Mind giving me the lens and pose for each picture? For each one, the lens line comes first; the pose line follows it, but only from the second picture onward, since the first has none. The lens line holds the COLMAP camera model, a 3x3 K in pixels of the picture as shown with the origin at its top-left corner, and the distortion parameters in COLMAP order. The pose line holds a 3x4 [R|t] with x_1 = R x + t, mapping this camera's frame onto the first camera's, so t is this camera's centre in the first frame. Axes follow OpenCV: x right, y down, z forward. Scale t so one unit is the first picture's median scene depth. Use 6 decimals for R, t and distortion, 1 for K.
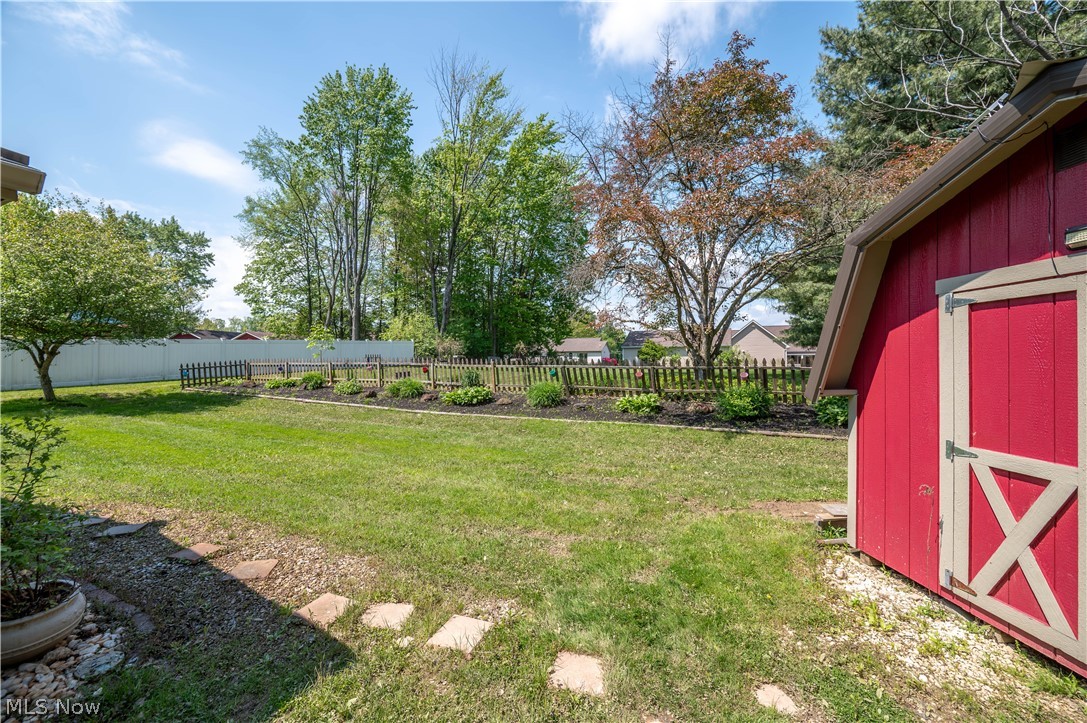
lens RADIAL K [[429.5, 0, 549.0], [0, 429.5, 362.4], [0, 0, 1]] dist [-0.001147, -0.000848]
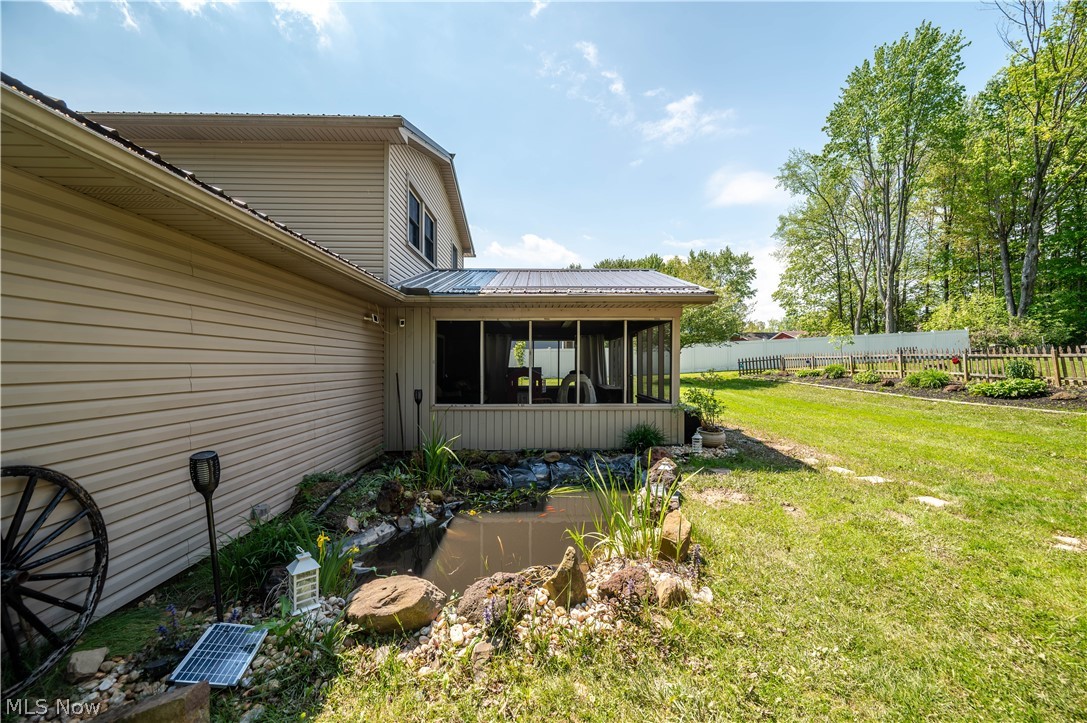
lens RADIAL K [[429.5, 0, 547.8], [0, 429.5, 360.8], [0, 0, 1]] dist [-0.001147, -0.000848]
pose [[0.439342, -0.010481, -0.898259, 0.061163], [0.014092, 0.999889, -0.004775, 0.003327], [0.898209, -0.010561, 0.439441, -0.082910]]
